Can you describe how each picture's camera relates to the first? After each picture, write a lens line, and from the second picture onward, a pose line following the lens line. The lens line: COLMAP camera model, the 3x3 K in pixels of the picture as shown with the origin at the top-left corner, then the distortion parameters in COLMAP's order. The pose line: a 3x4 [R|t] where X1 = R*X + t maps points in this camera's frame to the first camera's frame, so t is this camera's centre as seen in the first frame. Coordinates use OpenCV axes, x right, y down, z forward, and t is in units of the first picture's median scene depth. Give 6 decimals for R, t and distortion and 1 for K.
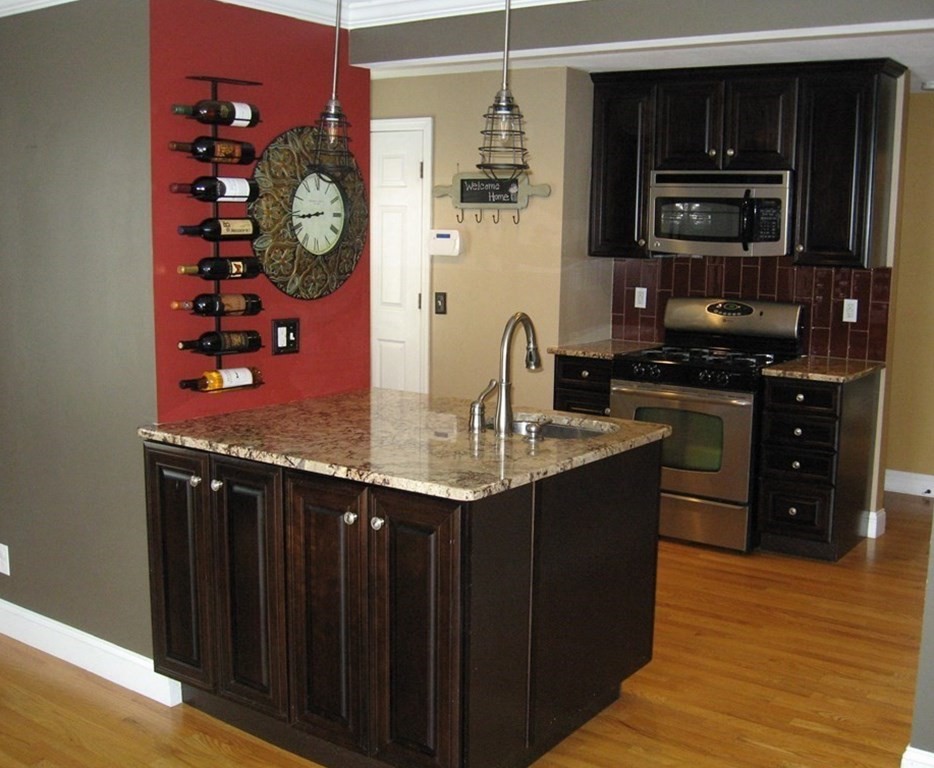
lens RADIAL K [[1070.1, 0, 467.7], [0, 1070.1, 383.2], [0, 0, 1]] dist [-0.124363, 0.000000]
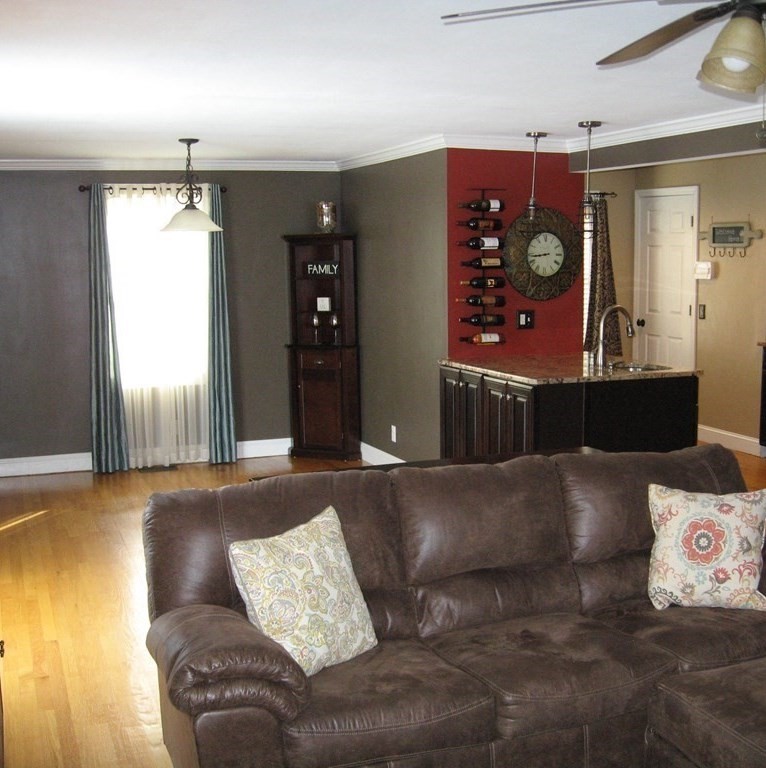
lens RADIAL K [[1065.6, 0, 383.0], [0, 1065.6, 384.6], [0, 0, 1]] dist [-0.136089, 0.000000]
pose [[0.831680, 0.045592, -0.553380, 0.678417], [-0.060877, 0.998102, -0.009262, 0.105981], [0.551908, 0.041391, 0.832877, -0.714313]]
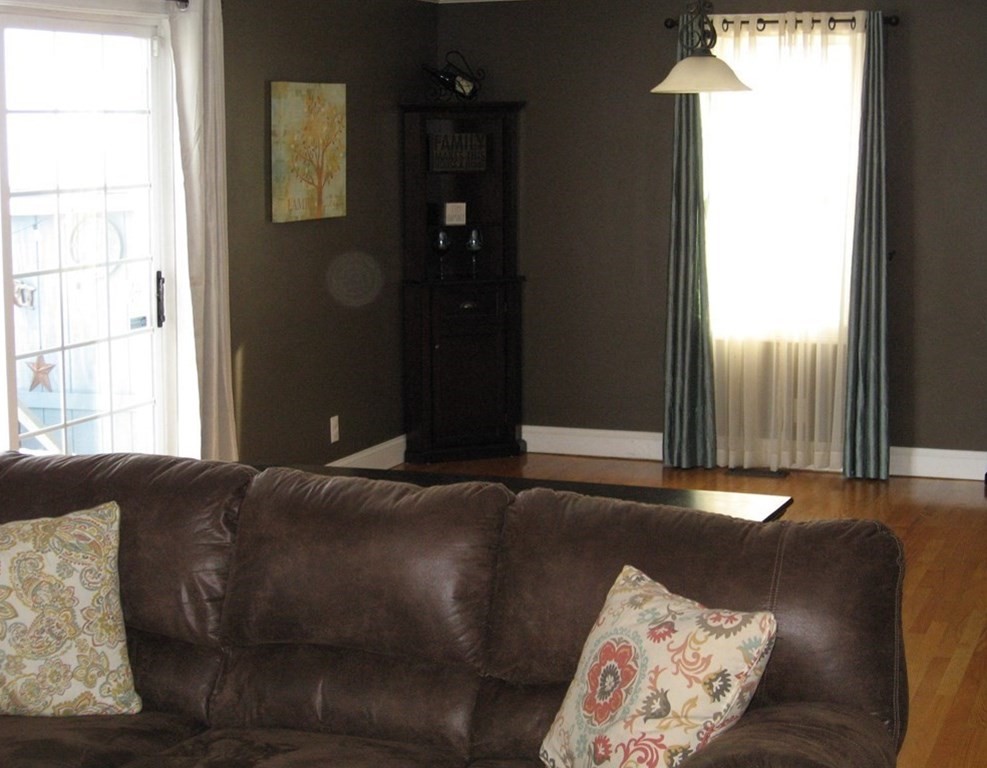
lens RADIAL K [[1767.6, 0, 493.6], [0, 1767.6, 383.9], [0, 0, 1]] dist [-0.137602, 0.000000]
pose [[0.247292, 0.125424, -0.960789, 1.174230], [-0.138300, 0.986003, 0.093119, 0.009957], [0.959020, 0.109849, 0.261176, -0.065426]]
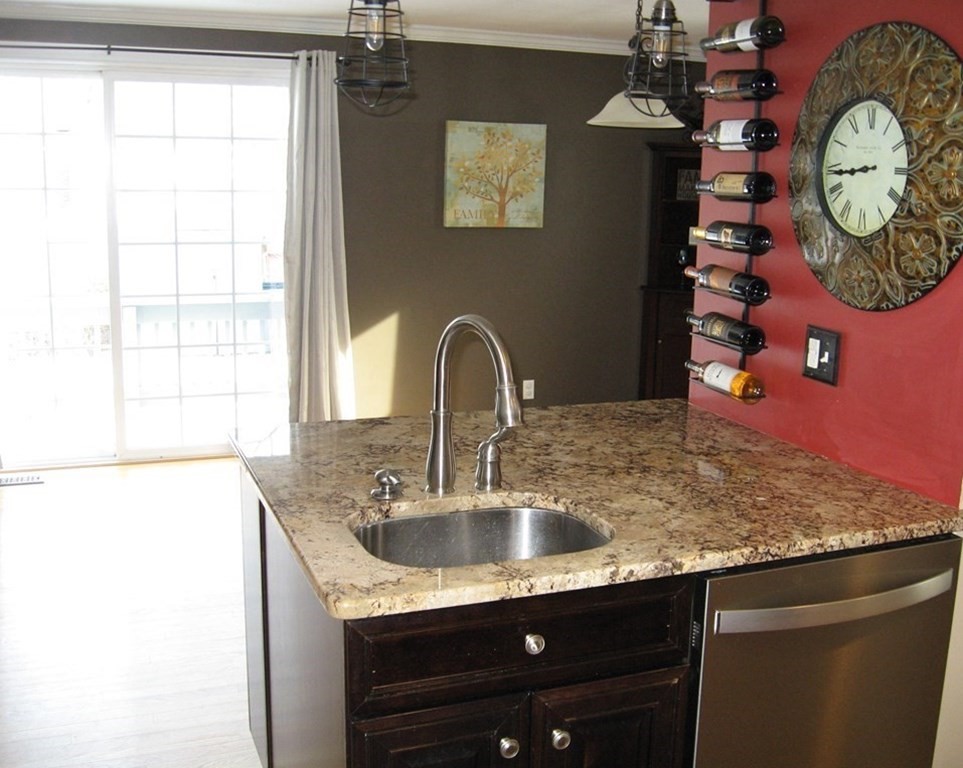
lens RADIAL K [[1083.2, 0, 480.5], [0, 1083.2, 383.3], [0, 0, 1]] dist [-0.142752, 0.000000]
pose [[-0.534984, 0.138559, -0.833423, 0.504872], [-0.159152, 0.952272, 0.260479, -0.168787], [0.829737, 0.271993, -0.487398, 1.172396]]
